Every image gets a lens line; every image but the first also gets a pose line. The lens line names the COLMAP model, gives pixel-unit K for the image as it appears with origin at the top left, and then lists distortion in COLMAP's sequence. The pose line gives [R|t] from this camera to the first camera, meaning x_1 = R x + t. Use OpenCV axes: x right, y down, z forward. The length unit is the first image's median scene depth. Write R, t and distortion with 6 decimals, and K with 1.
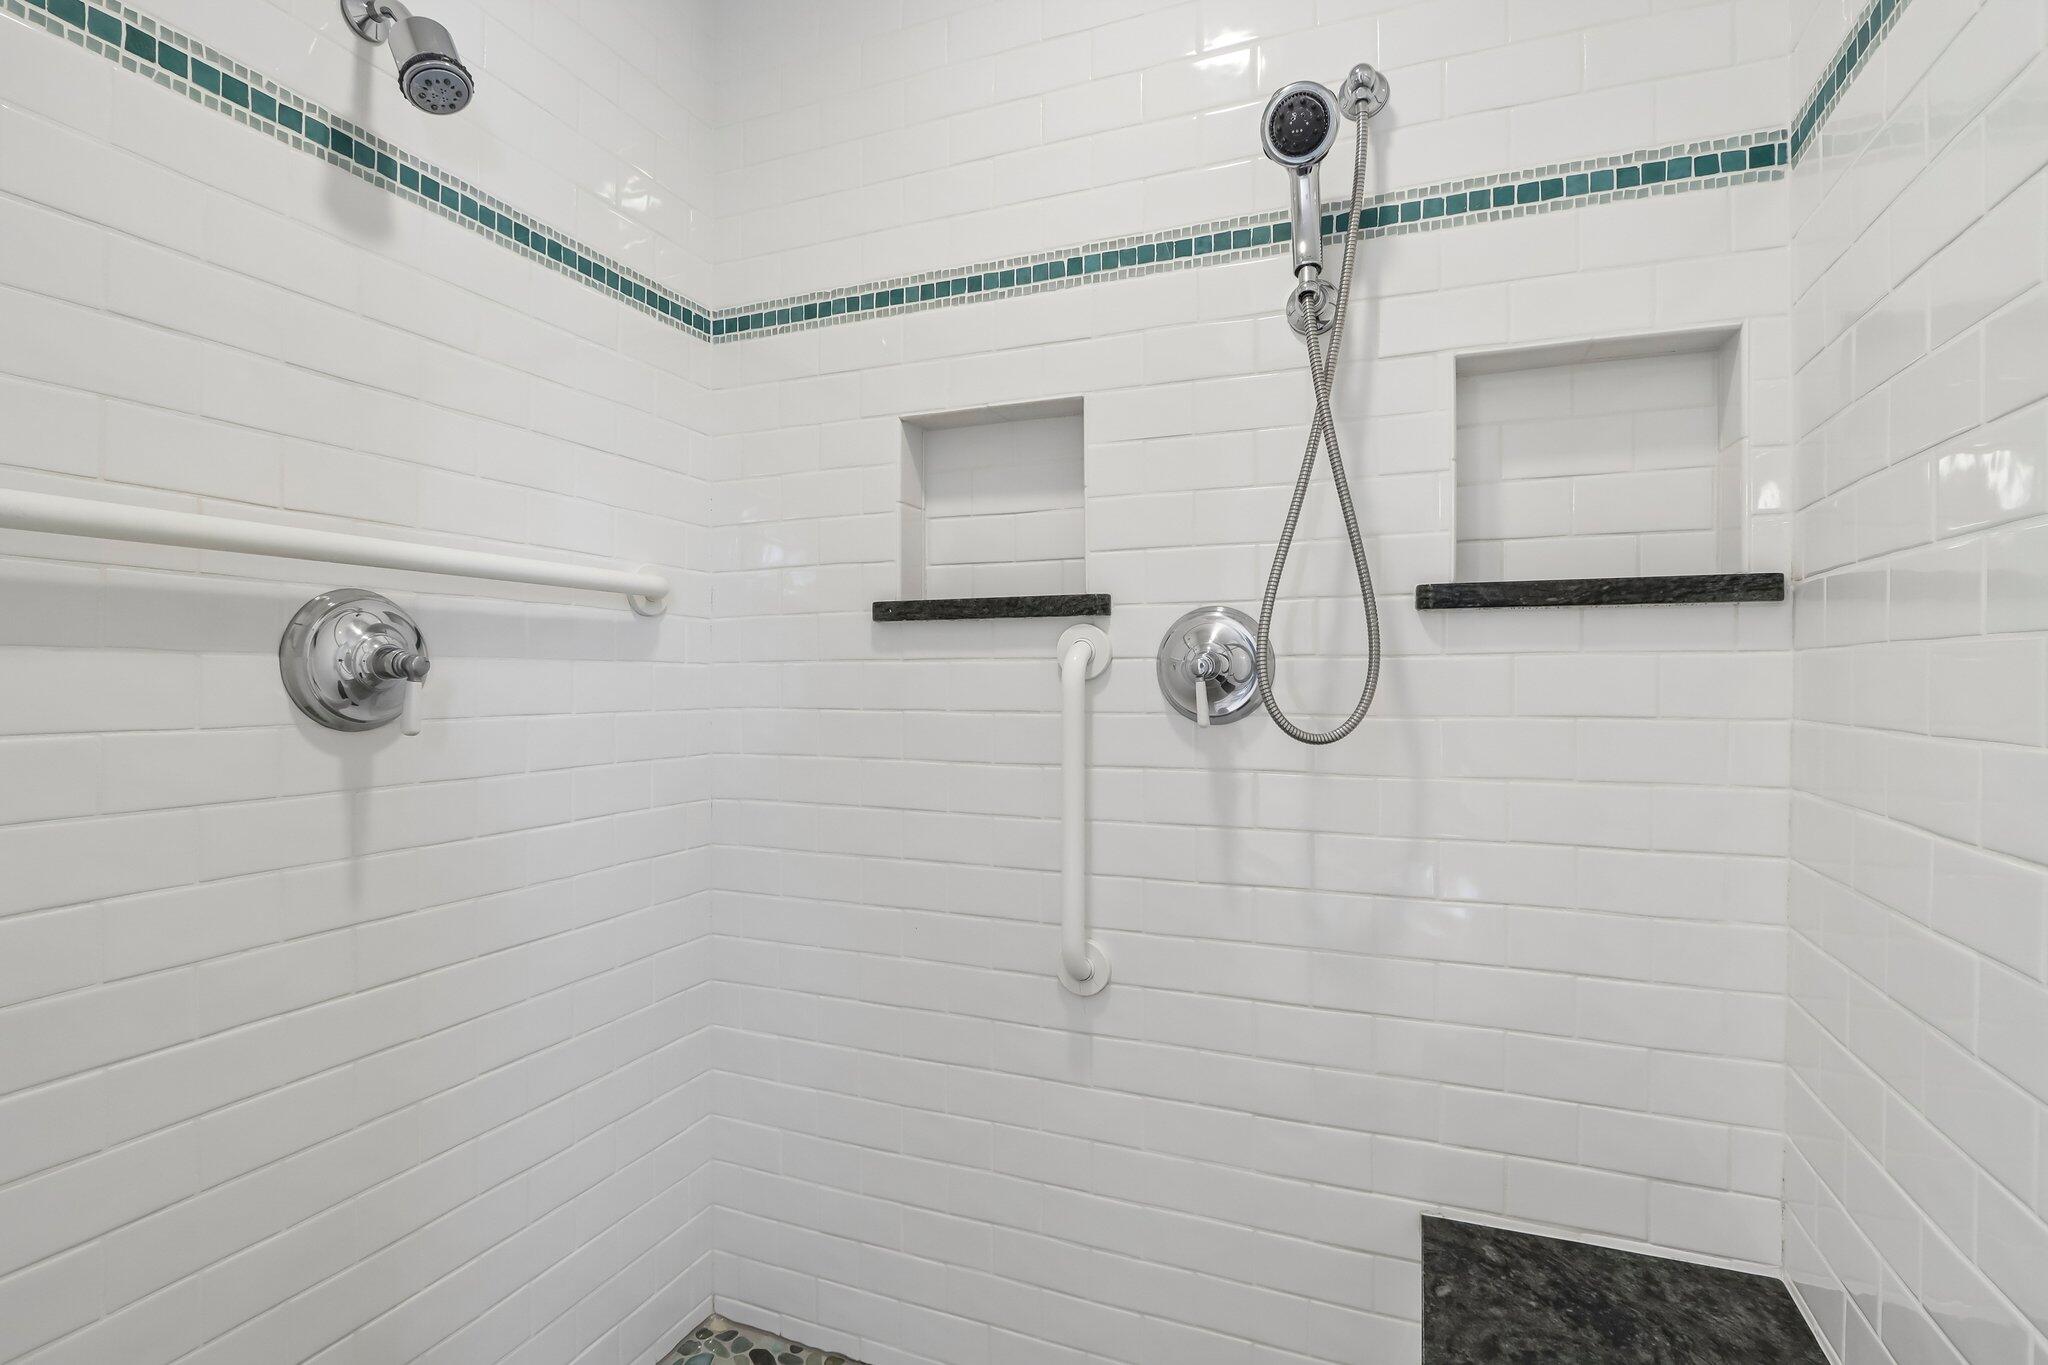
lens RADIAL K [[970.2, 0, 1022.8], [0, 970.2, 676.3], [0, 0, 1]] dist [0.001232, -0.000029]
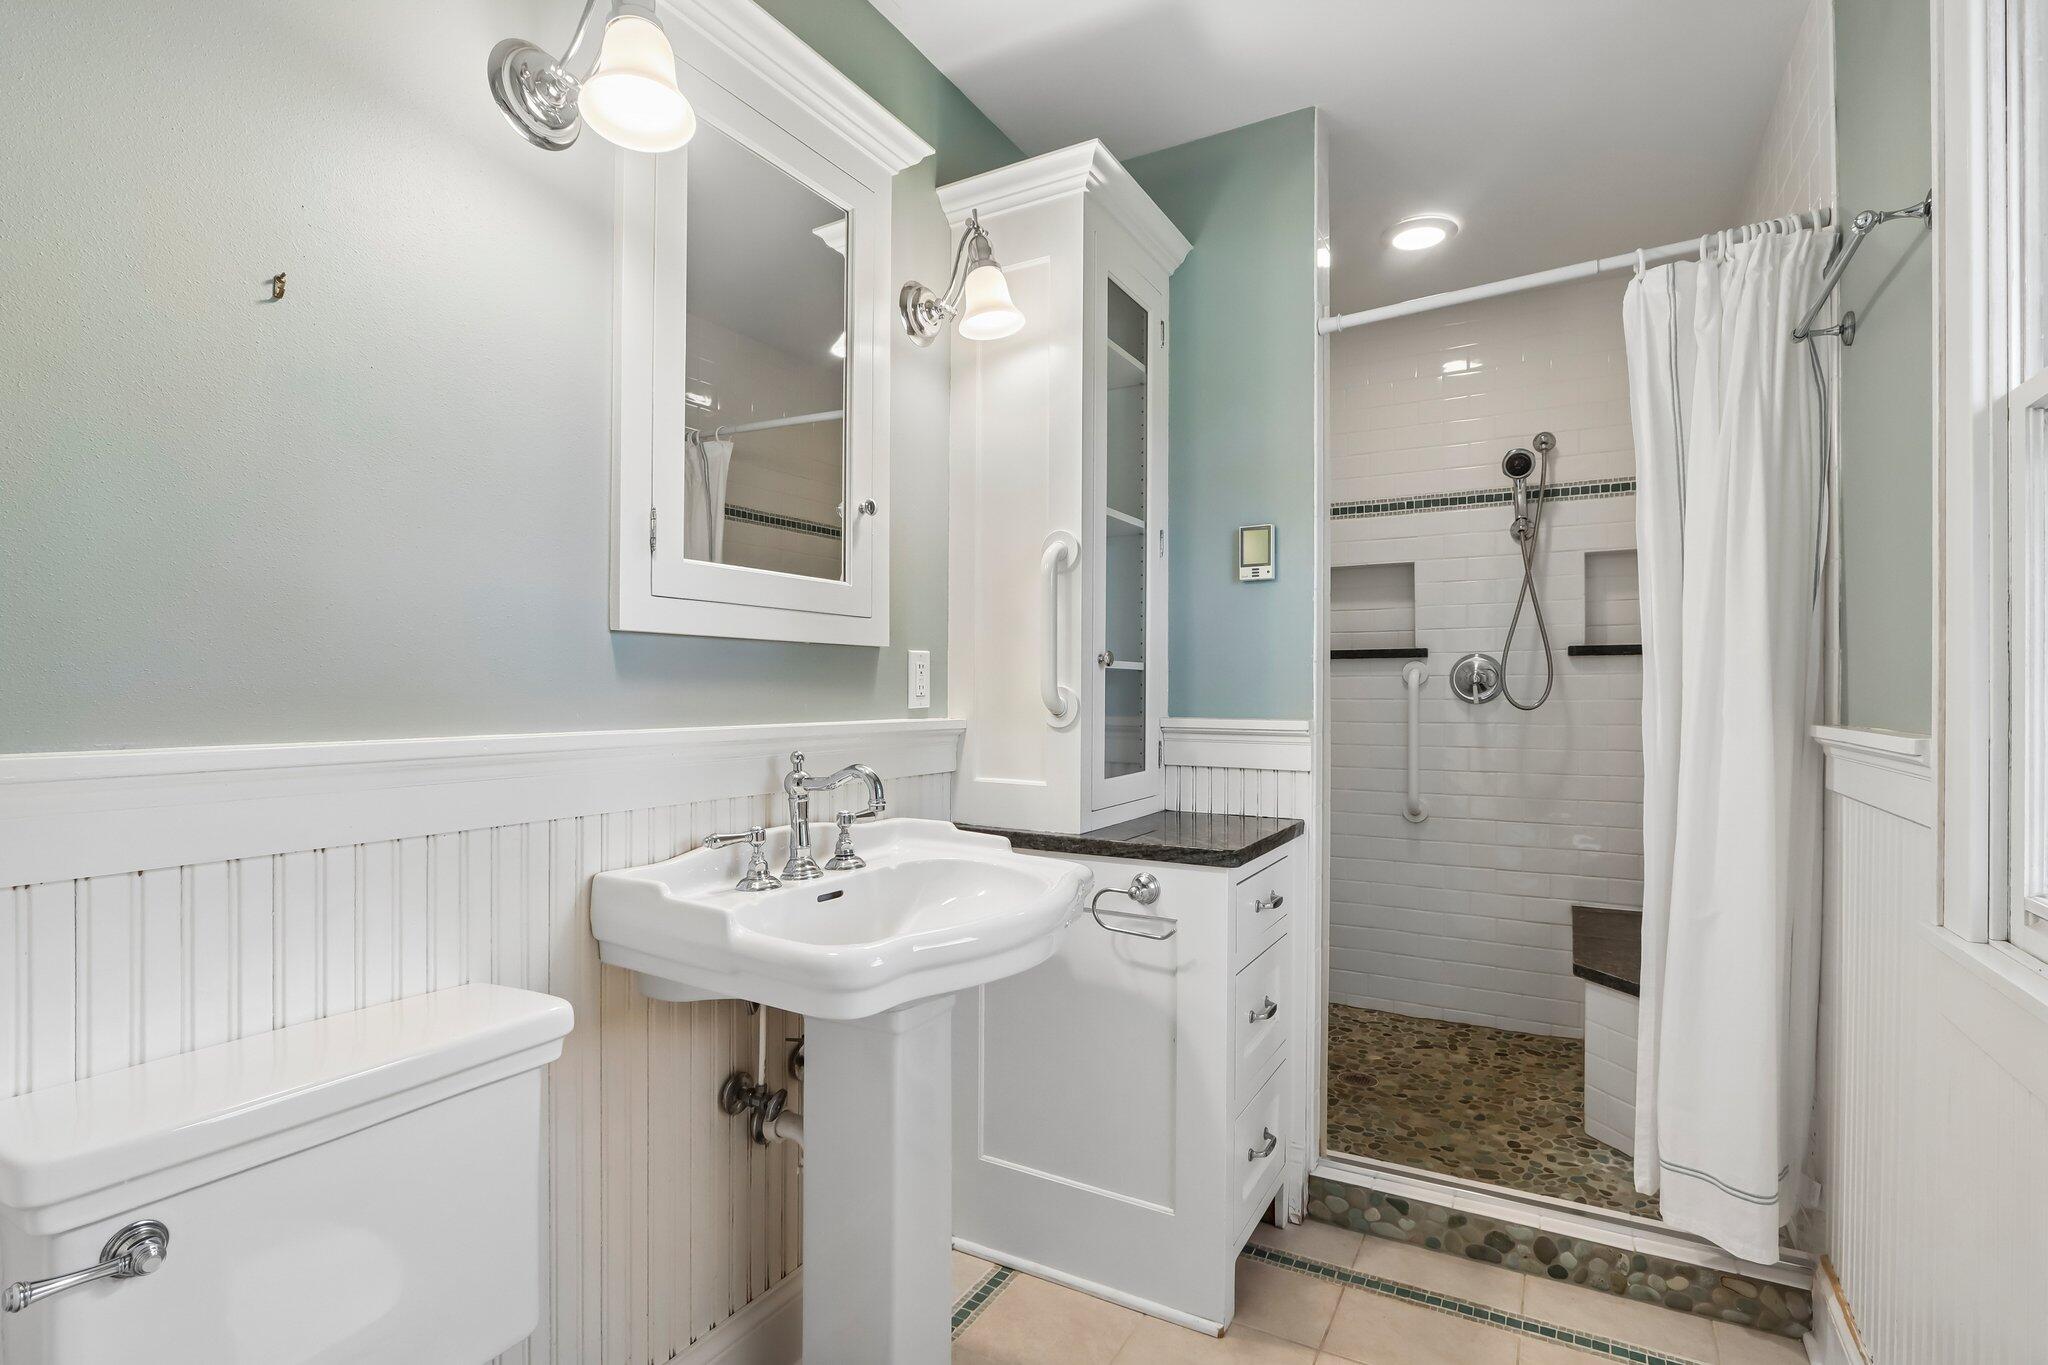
lens RADIAL K [[970.2, 0, 1028.3], [0, 970.2, 689.7], [0, 0, 1]] dist [0.001232, -0.000029]
pose [[0.992139, -0.000027, -0.125137, -0.619888], [-0.001064, 0.999962, -0.008649, 0.039046], [0.125132, 0.008714, 0.992102, -1.547960]]
